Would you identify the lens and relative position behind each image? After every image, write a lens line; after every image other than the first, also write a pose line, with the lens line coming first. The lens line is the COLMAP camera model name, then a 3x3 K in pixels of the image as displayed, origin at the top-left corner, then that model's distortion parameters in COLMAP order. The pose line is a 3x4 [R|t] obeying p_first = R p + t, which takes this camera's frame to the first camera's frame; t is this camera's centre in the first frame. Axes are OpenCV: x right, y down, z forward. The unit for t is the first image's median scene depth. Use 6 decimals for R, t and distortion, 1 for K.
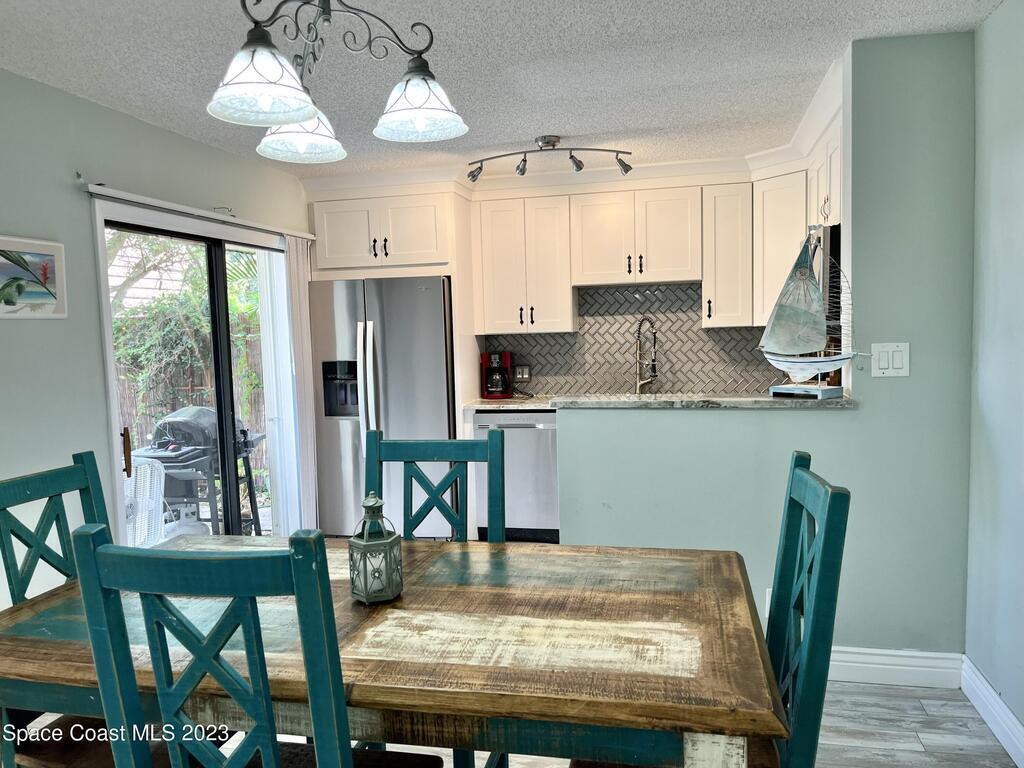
lens RADIAL K [[772.4, 0, 518.5], [0, 772.4, 392.2], [0, 0, 1]] dist [0.045544, -0.054068]
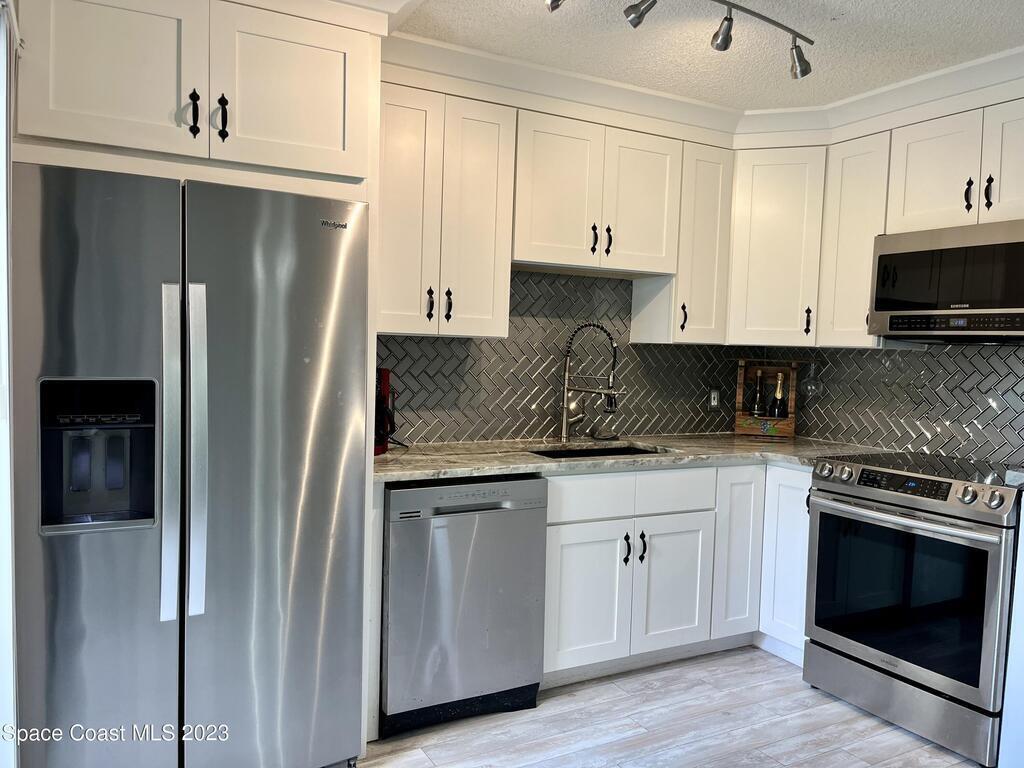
lens RADIAL K [[772.4, 0, 509.3], [0, 772.4, 390.4], [0, 0, 1]] dist [0.045544, -0.054068]
pose [[0.754181, 0.013385, 0.656530, -0.328425], [0.004496, 0.999664, -0.025545, -0.023314], [-0.656651, 0.022217, 0.753867, 0.564345]]
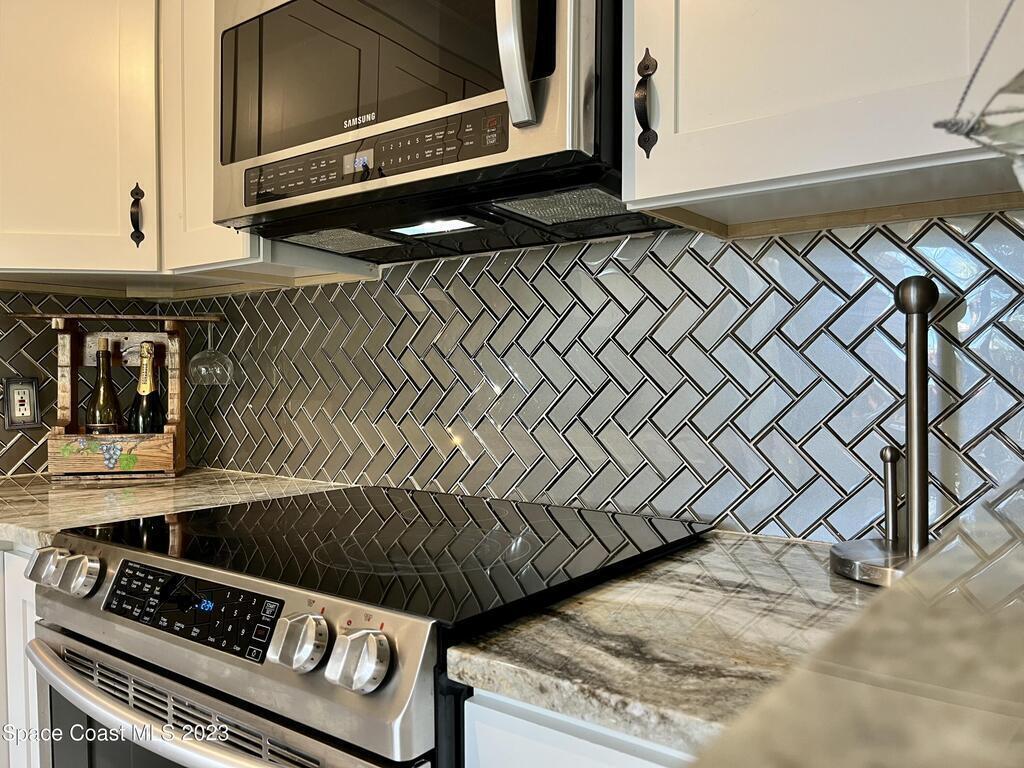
lens RADIAL K [[772.4, 0, 512.3], [0, 772.4, 393.4], [0, 0, 1]] dist [0.045544, -0.054068]
pose [[0.416992, 0.009233, 0.908863, 0.105509], [0.066074, 0.996995, -0.040443, -0.007354], [-0.906505, 0.076916, 0.415129, 0.648700]]
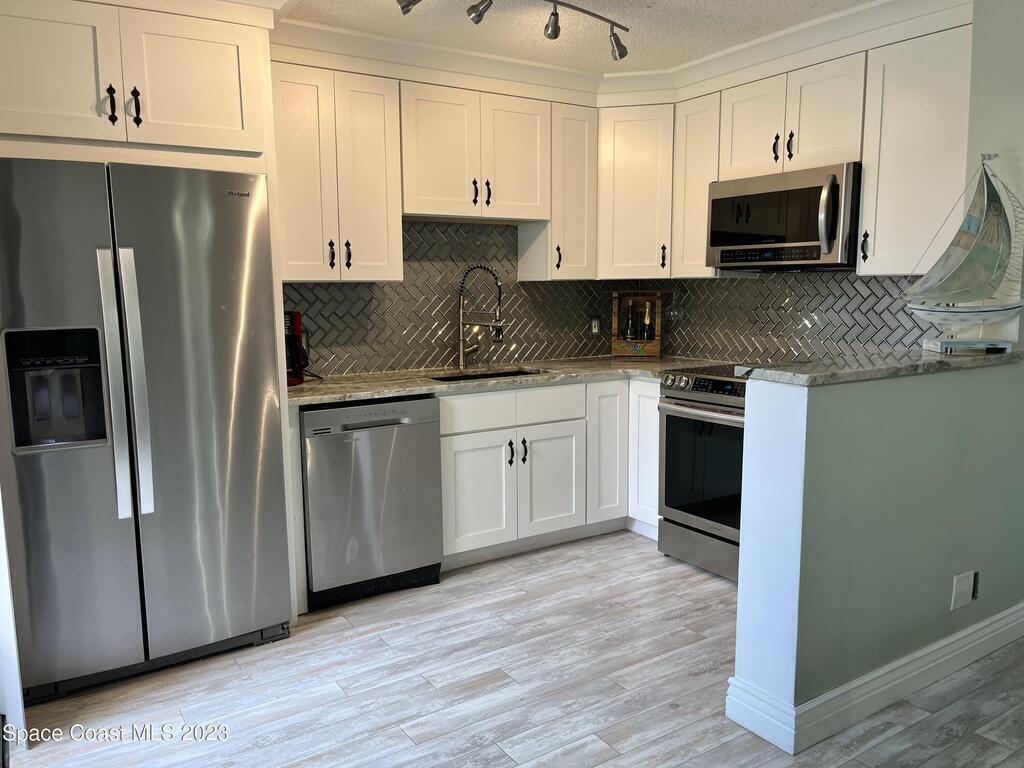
lens RADIAL K [[772.4, 0, 512.5], [0, 772.4, 391.1], [0, 0, 1]] dist [0.045544, -0.054068]
pose [[0.704069, -0.074986, 0.706162, -0.370813], [0.048616, 0.997166, 0.057416, -0.015097], [-0.708466, -0.006094, 0.705719, 0.446933]]
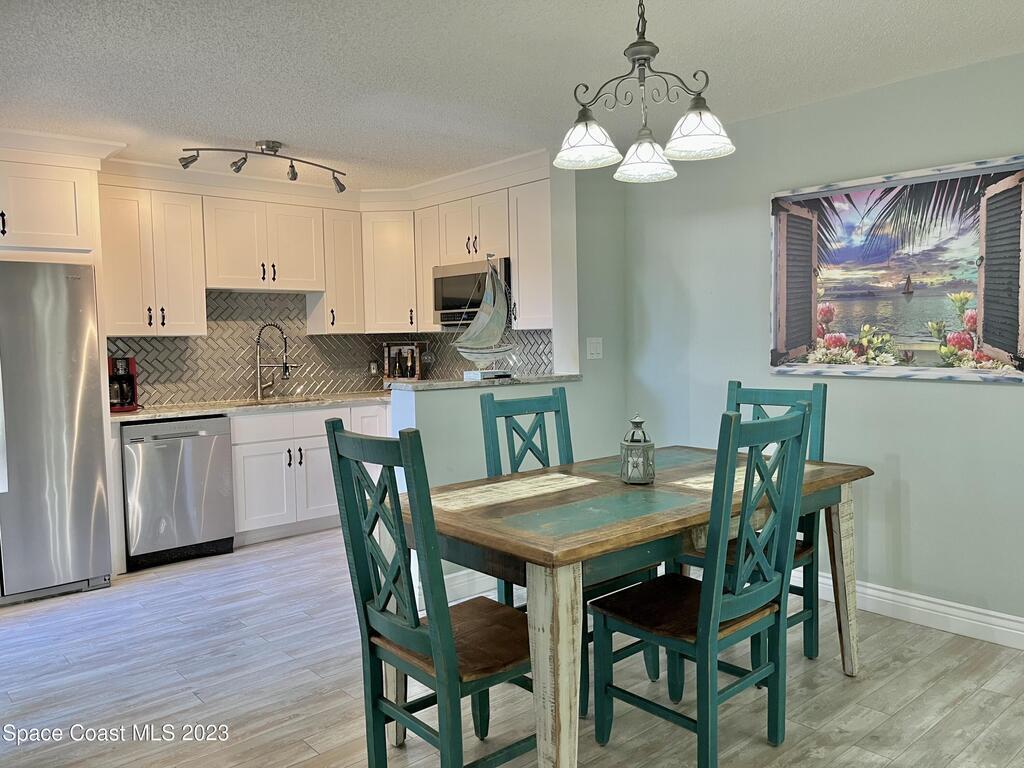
lens RADIAL K [[772.4, 0, 521.8], [0, 772.4, 386.2], [0, 0, 1]] dist [0.045544, -0.054068]
pose [[0.591666, -0.031109, 0.805583, -0.495095], [0.070115, 0.997455, -0.012977, 0.025971], [-0.803129, 0.064161, 0.592341, 0.113368]]
